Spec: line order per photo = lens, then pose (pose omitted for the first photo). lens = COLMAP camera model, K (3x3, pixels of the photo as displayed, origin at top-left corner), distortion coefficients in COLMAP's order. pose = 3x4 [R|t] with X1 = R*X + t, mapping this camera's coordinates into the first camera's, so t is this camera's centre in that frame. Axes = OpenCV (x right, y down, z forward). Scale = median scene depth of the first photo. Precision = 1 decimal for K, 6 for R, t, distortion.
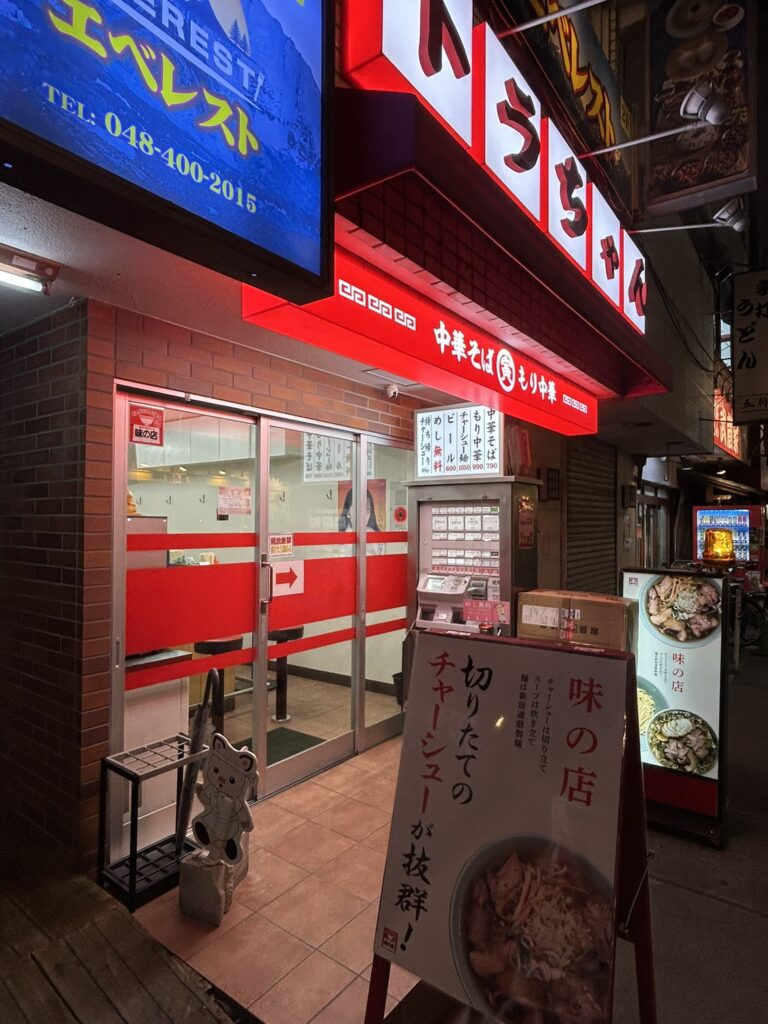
lens RADIAL K [[590.0, 0, 384.5], [0, 590.0, 511.7], [0, 0, 1]] dist [-0.001231, -0.000077]
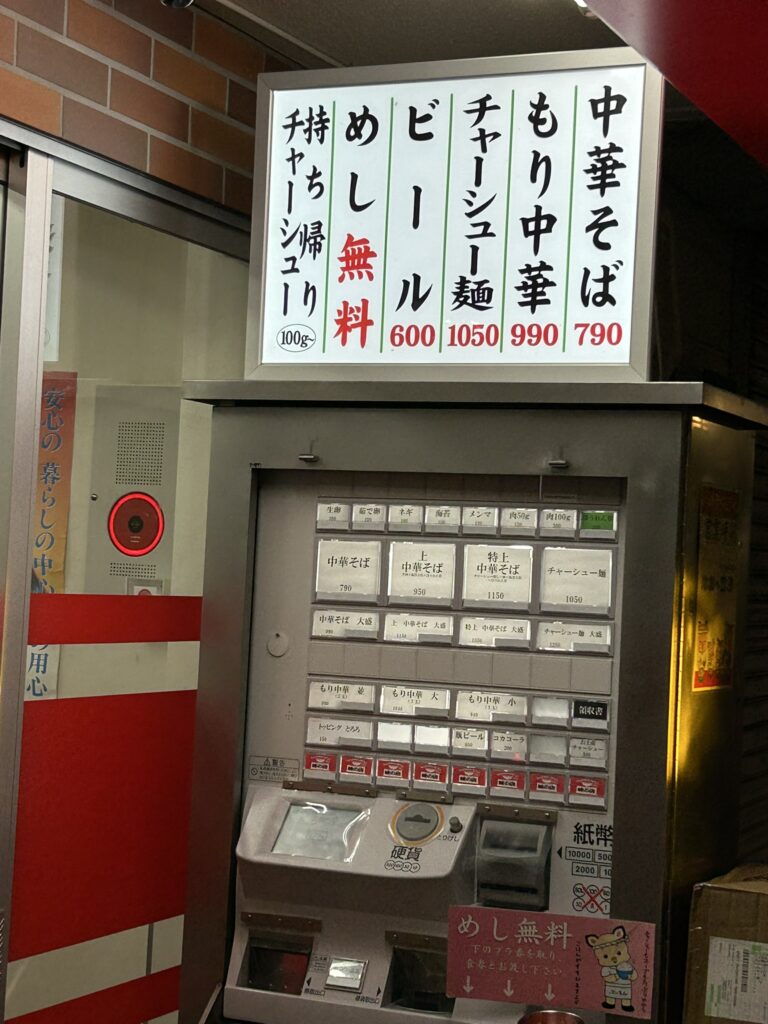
lens RADIAL K [[2008.4, 0, 383.4], [0, 2008.4, 513.8], [0, 0, 1]] dist [0.189878, 0.000000]
pose [[0.976168, 0.051365, 0.210850, -0.063145], [-0.050476, 0.998679, -0.009603, 0.005248], [-0.211065, -0.001268, 0.977471, 0.224396]]
